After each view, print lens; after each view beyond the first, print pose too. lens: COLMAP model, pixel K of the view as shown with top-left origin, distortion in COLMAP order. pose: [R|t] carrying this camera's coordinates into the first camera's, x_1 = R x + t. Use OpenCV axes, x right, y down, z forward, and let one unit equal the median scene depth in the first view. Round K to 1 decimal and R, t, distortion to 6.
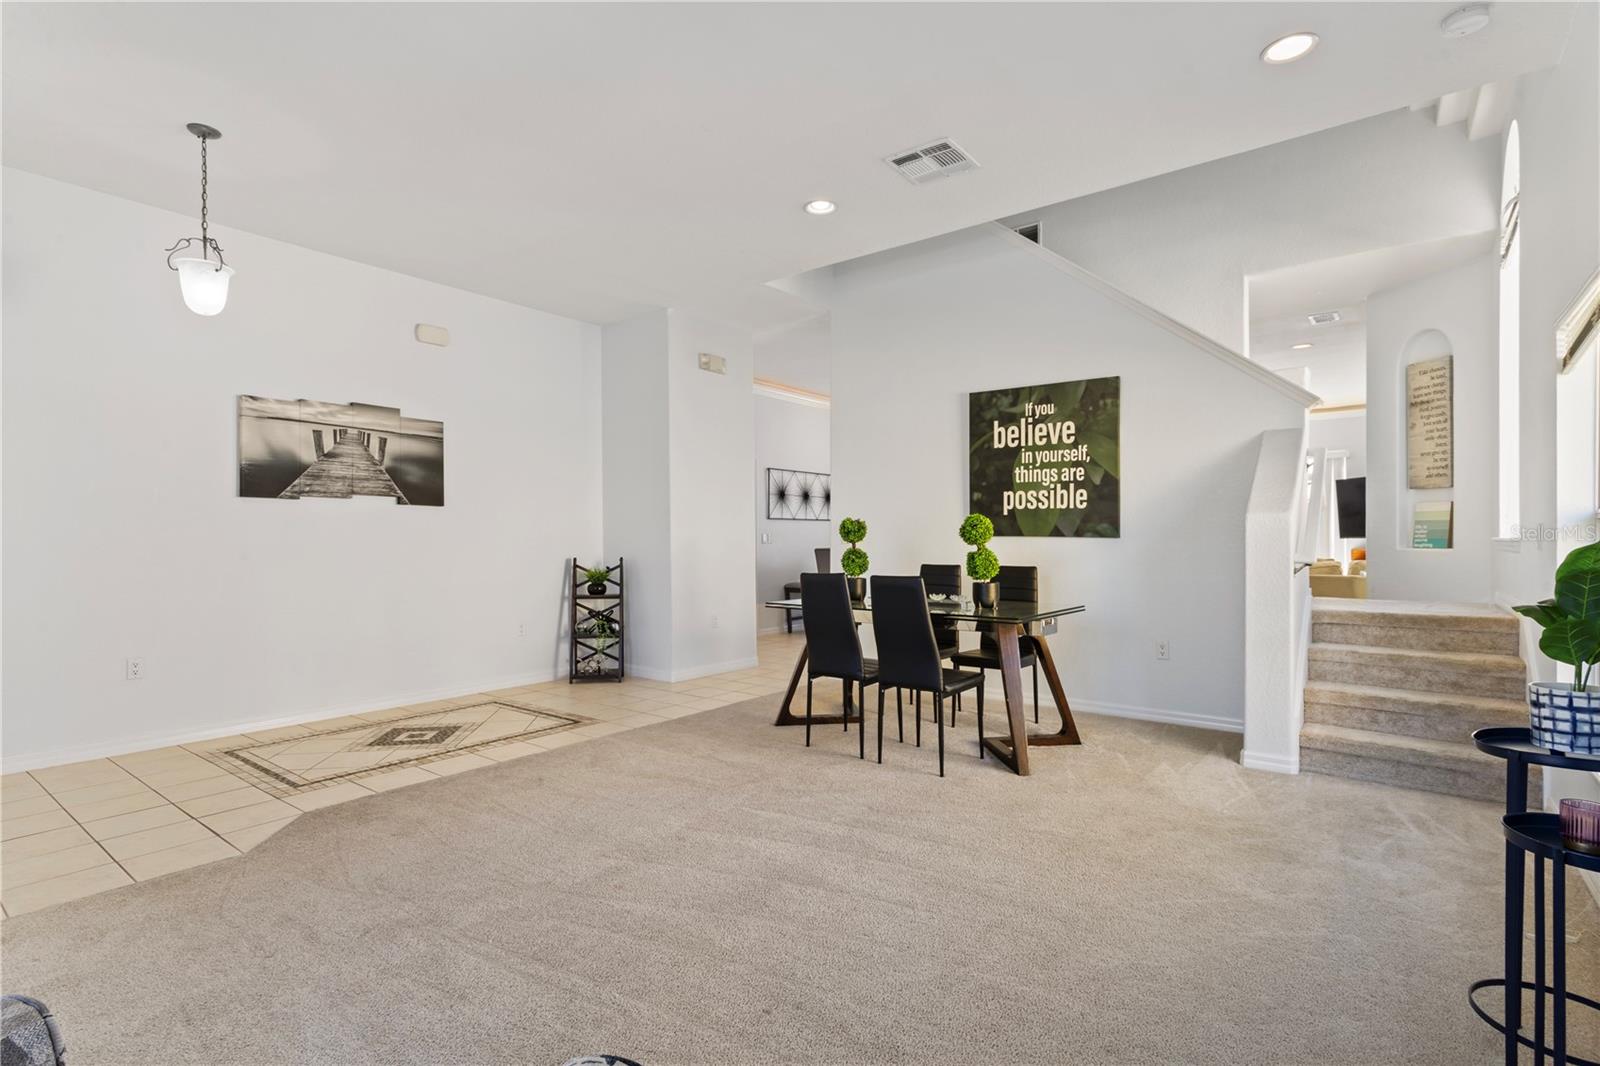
lens RADIAL K [[774.9, 0, 795.8], [0, 774.9, 538.8], [0, 0, 1]] dist [-0.004503, 0.006759]
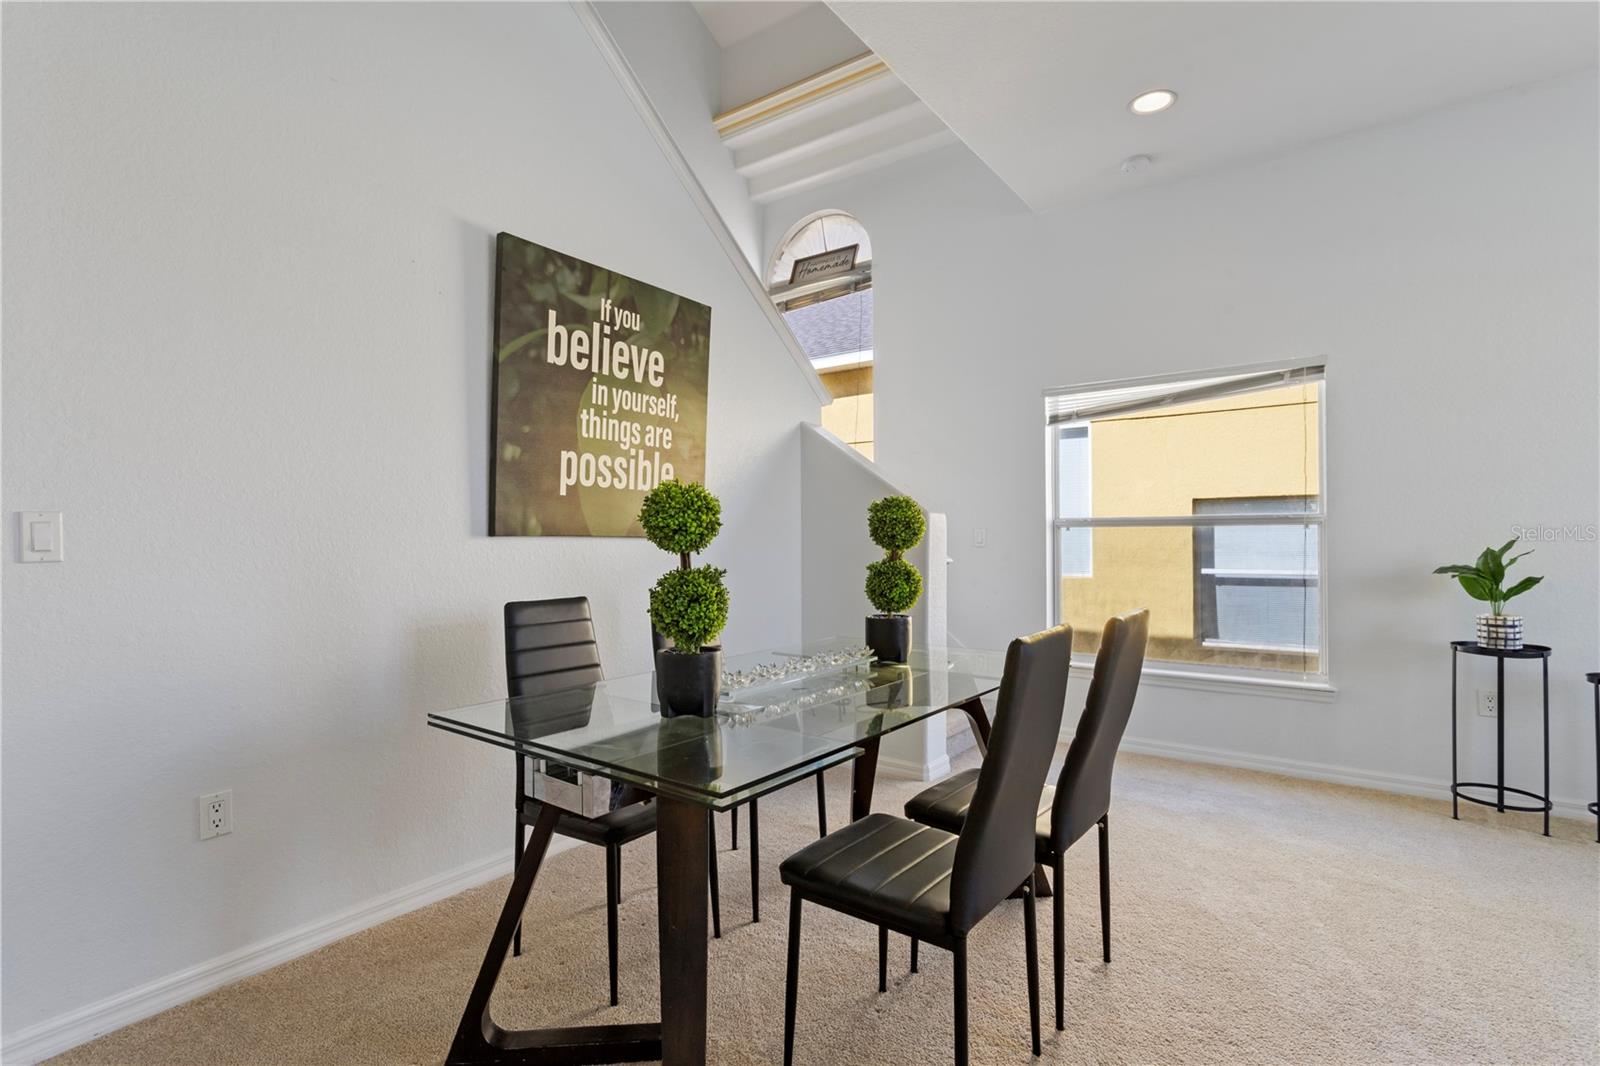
lens RADIAL K [[774.9, 0, 796.6], [0, 774.9, 534.5], [0, 0, 1]] dist [-0.004503, 0.006759]
pose [[-0.036761, 0.006158, 0.999305, -0.271737], [0.006380, 0.999962, -0.005928, -0.000346], [-0.999304, 0.006157, -0.036799, 0.910414]]
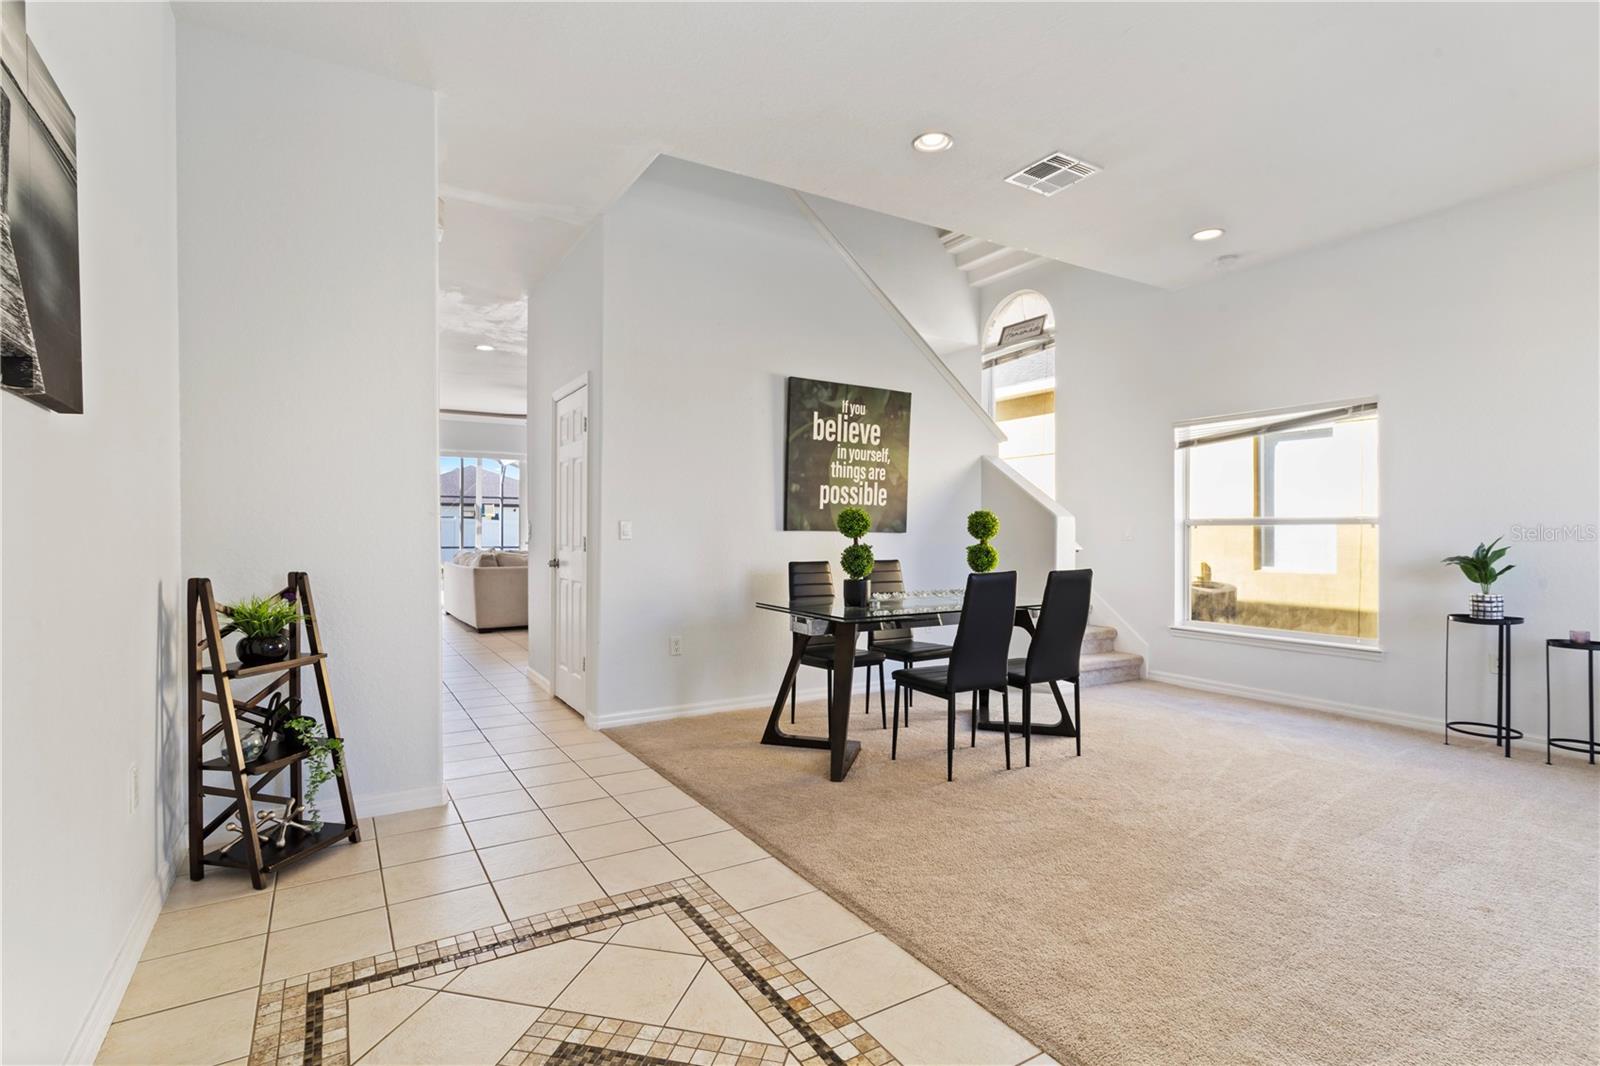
lens RADIAL K [[774.9, 0, 787.5], [0, 774.9, 528.0], [0, 0, 1]] dist [-0.004503, 0.006759]
pose [[0.357433, 0.008205, 0.933903, -0.698193], [-0.000885, 0.999964, -0.008447, 0.001641], [-0.933938, 0.002193, 0.357428, 0.728299]]
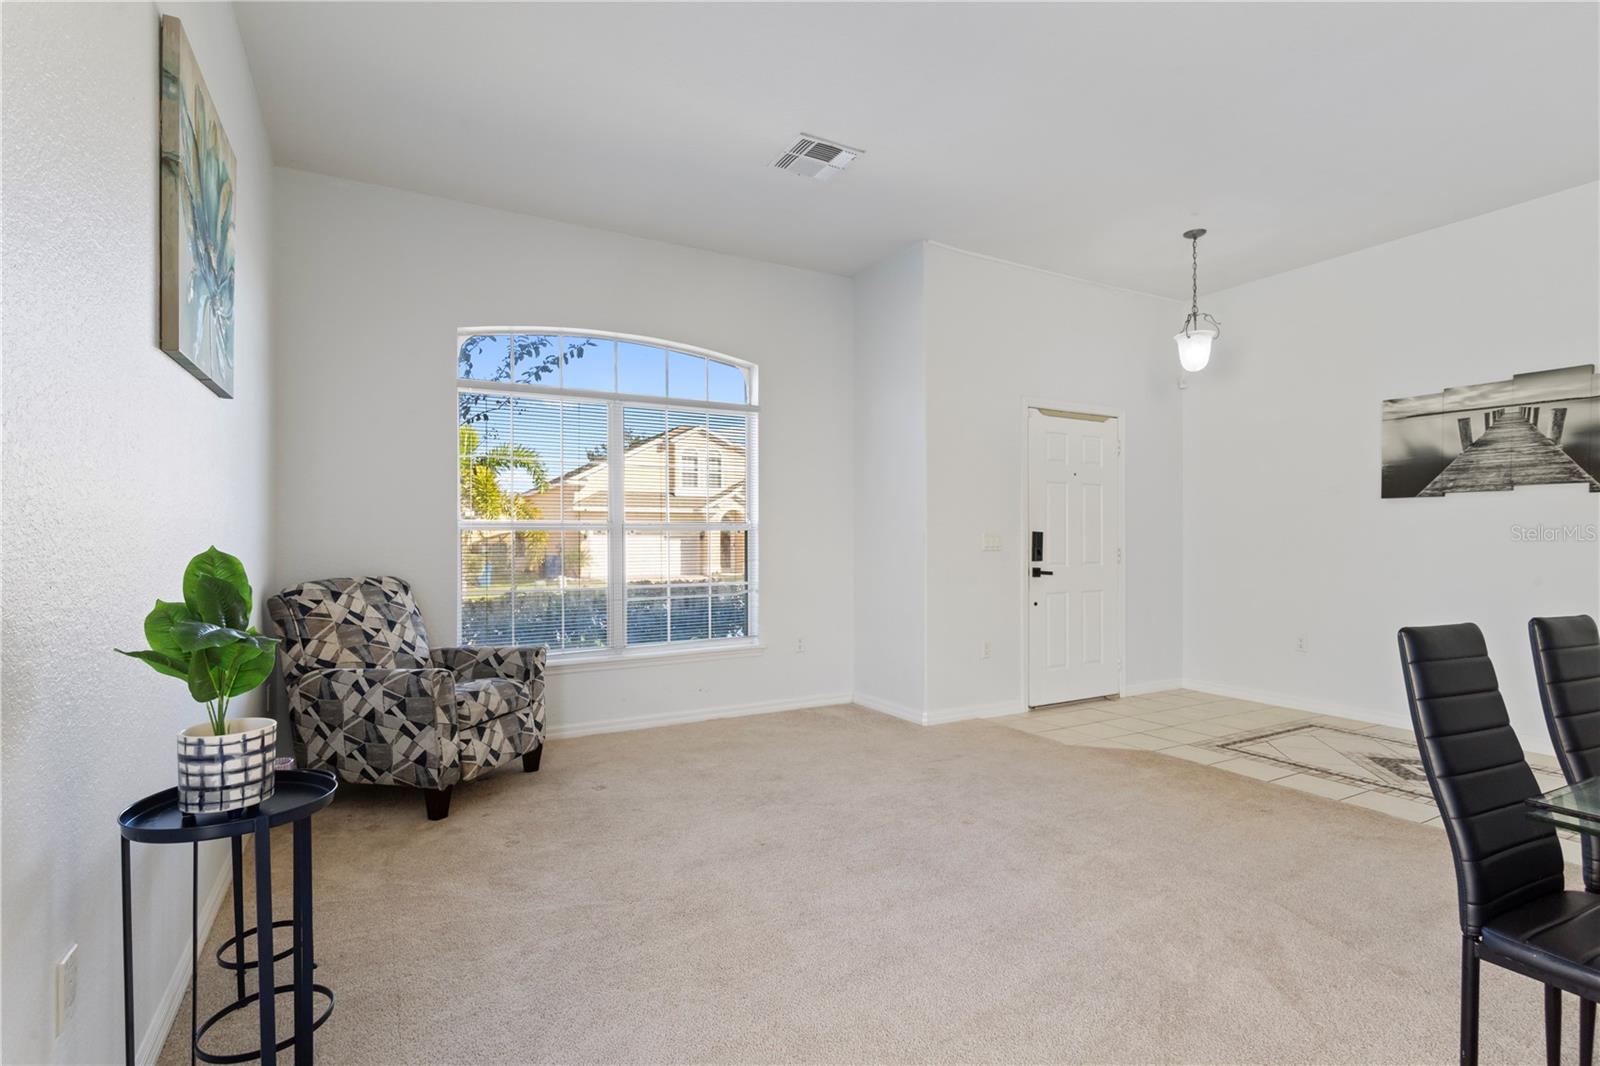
lens RADIAL K [[774.9, 0, 791.3], [0, 774.9, 535.3], [0, 0, 1]] dist [-0.004503, 0.006759]
pose [[-0.414893, 0.002462, -0.909867, 0.520084], [0.007463, 0.999972, -0.000698, -0.008417], [0.909839, -0.007080, -0.414900, 0.642191]]
